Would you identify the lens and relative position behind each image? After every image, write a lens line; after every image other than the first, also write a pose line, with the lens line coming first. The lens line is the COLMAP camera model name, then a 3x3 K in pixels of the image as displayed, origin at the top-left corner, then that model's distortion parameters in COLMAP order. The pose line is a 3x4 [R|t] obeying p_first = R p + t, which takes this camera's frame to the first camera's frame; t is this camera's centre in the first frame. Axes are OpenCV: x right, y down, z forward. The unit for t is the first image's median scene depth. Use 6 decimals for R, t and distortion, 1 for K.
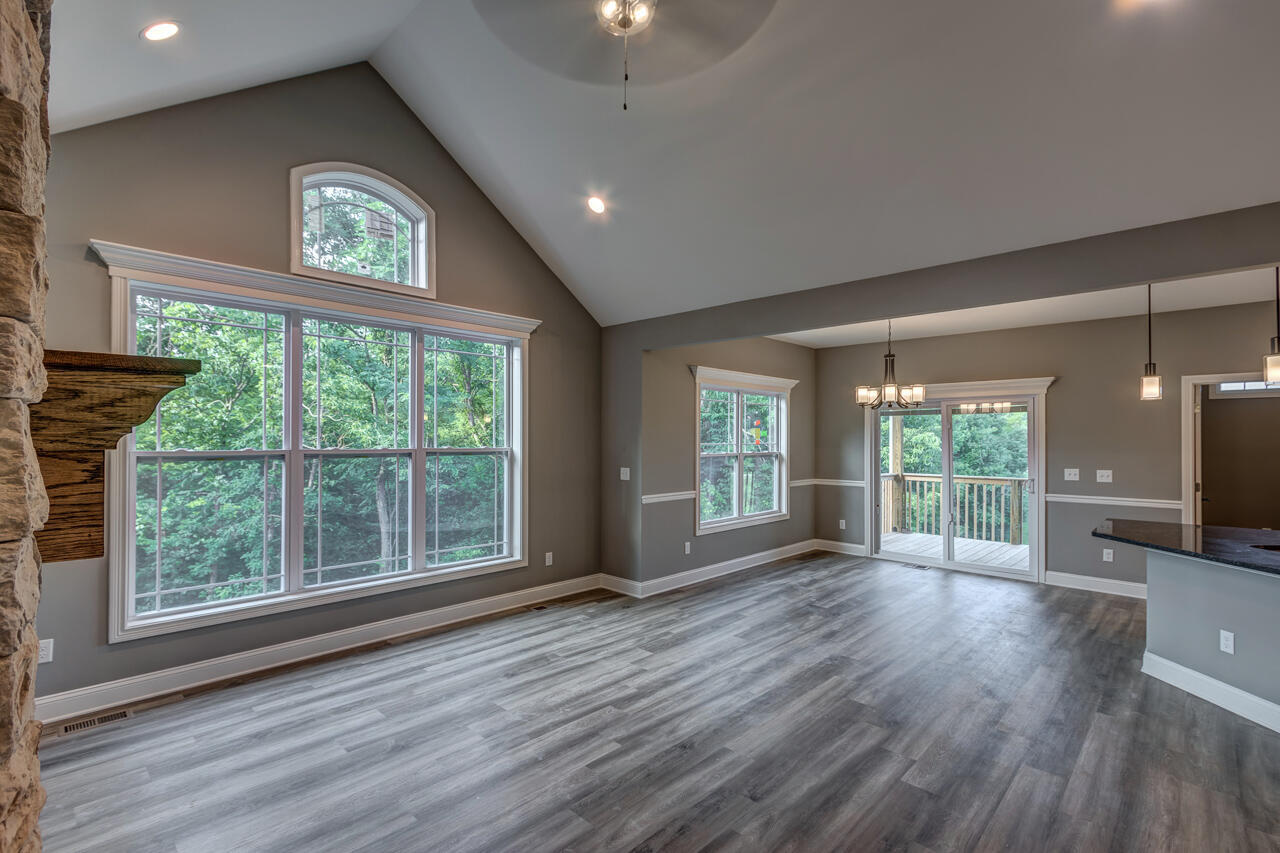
lens RADIAL K [[580.3, 0, 626.9], [0, 580.3, 441.6], [0, 0, 1]] dist [0.002354, 0.000736]
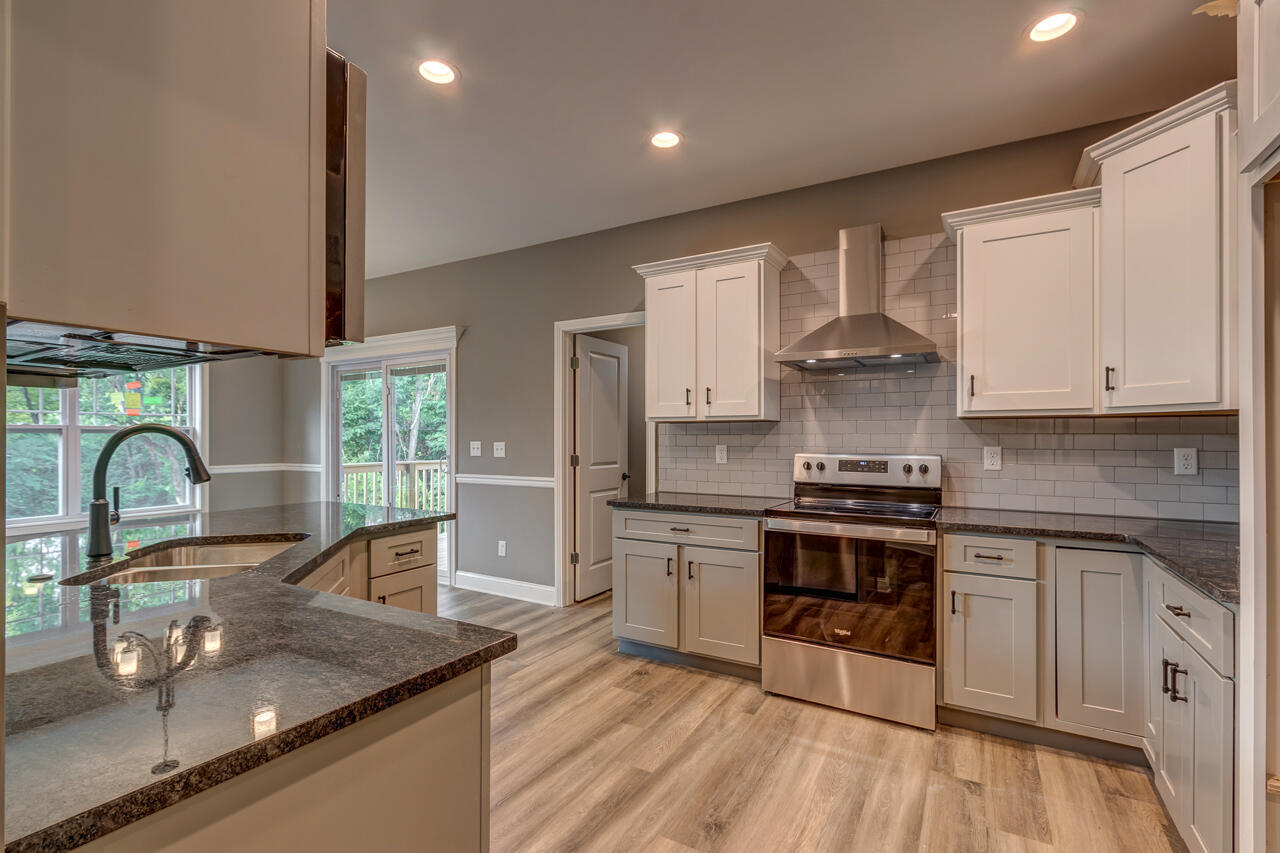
lens RADIAL K [[586.0, 0, 633.7], [0, 586.0, 435.8], [0, 0, 1]] dist [0.000652, -0.000119]
pose [[0.970408, -0.001226, 0.241470, 1.337752], [0.003306, 0.999961, -0.008206, 0.079058], [-0.241450, 0.008762, 0.970374, 0.284349]]
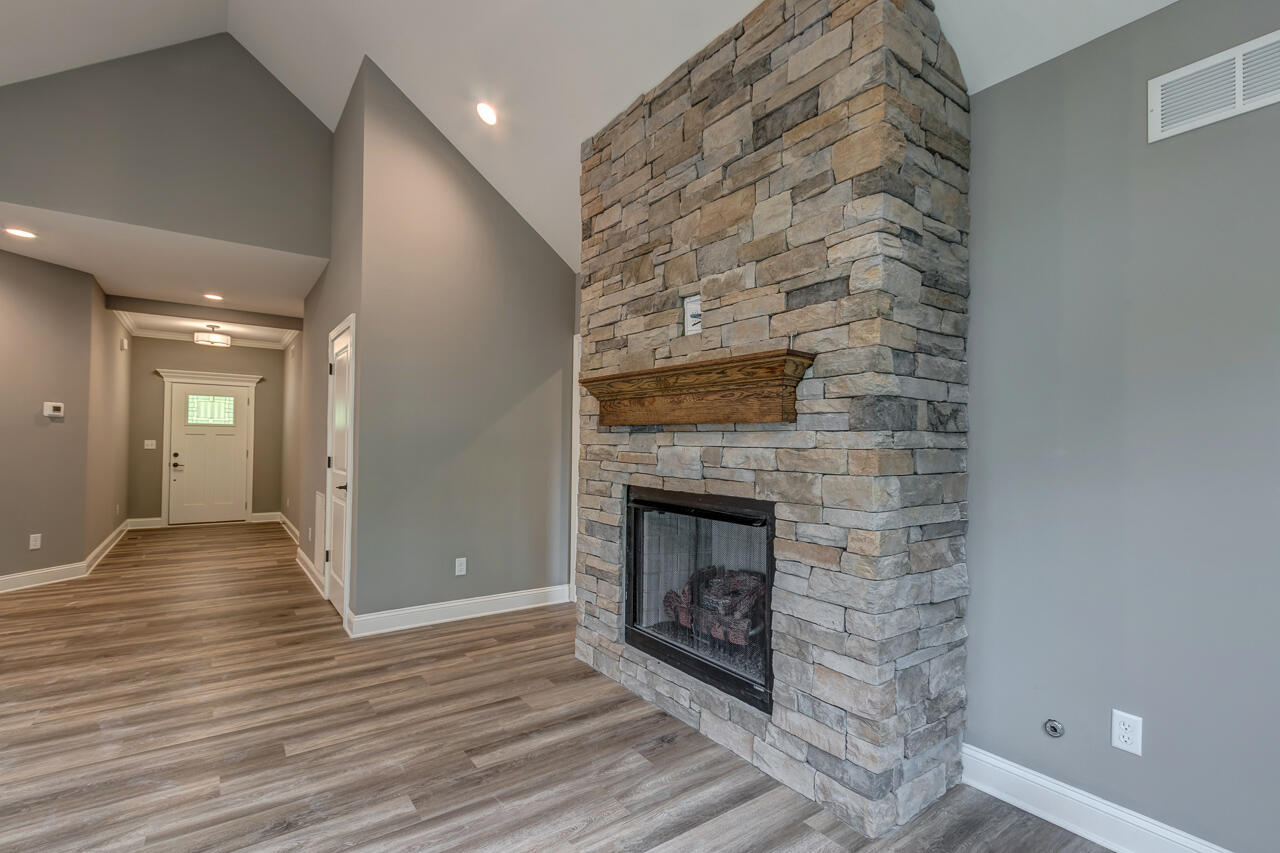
lens RADIAL K [[586.0, 0, 633.7], [0, 586.0, 435.8], [0, 0, 1]] dist [0.000652, -0.000119]
pose [[-0.986088, -0.015310, 0.165516, -0.390916], [-0.016815, 0.999829, -0.007697, 0.065036], [-0.165370, -0.010373, -0.986177, 1.085953]]
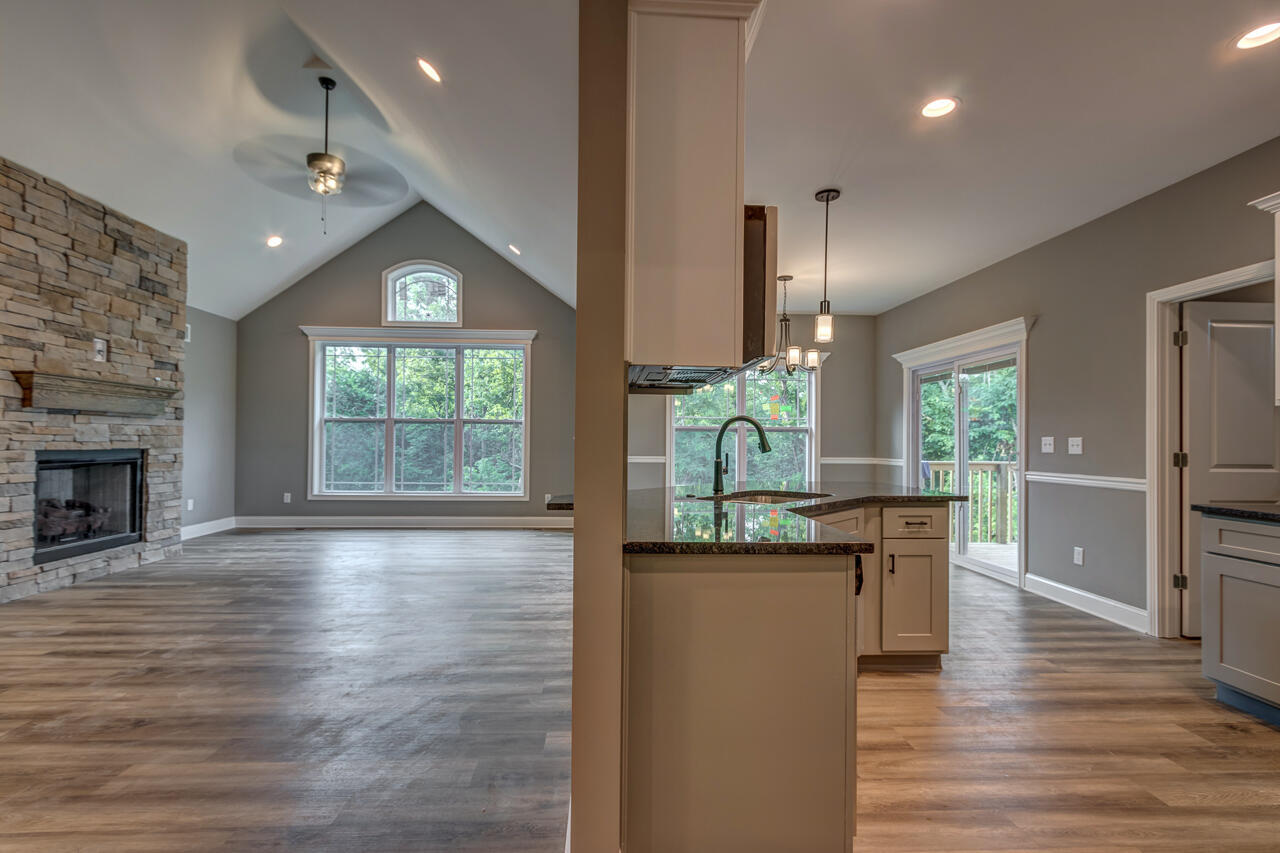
lens RADIAL K [[586.0, 0, 633.7], [0, 586.0, 435.8], [0, 0, 1]] dist [0.000652, -0.000119]
pose [[0.737537, -0.001267, -0.675305, 1.508138], [-0.011204, 0.999838, -0.014113, 0.105109], [0.675214, 0.017975, 0.737403, 0.151408]]
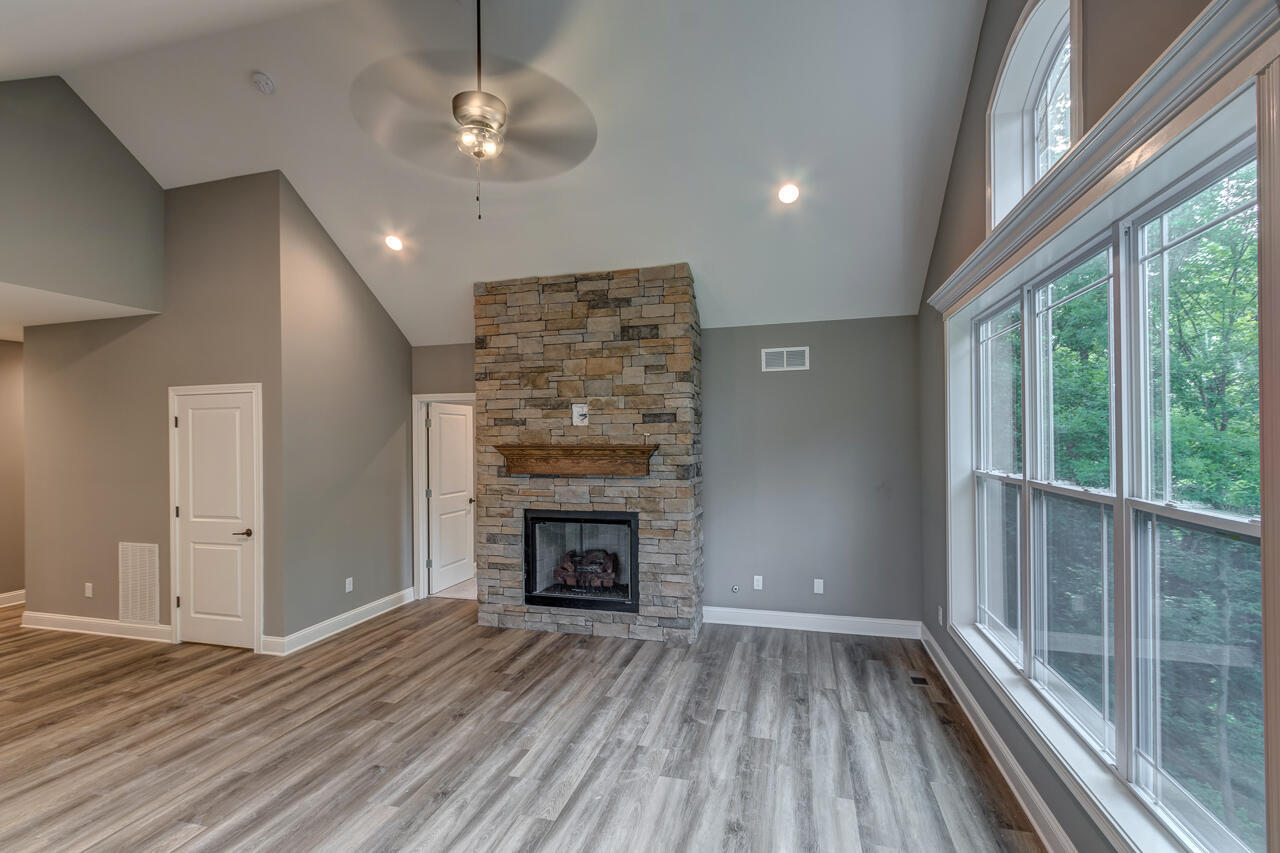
lens RADIAL K [[586.0, 0, 633.7], [0, 586.0, 435.8], [0, 0, 1]] dist [0.000652, -0.000119]
pose [[-0.875236, 0.003556, -0.483684, 0.235338], [0.003863, 0.999992, 0.000360, -0.049122], [0.483681, -0.001553, -0.875243, 1.621448]]
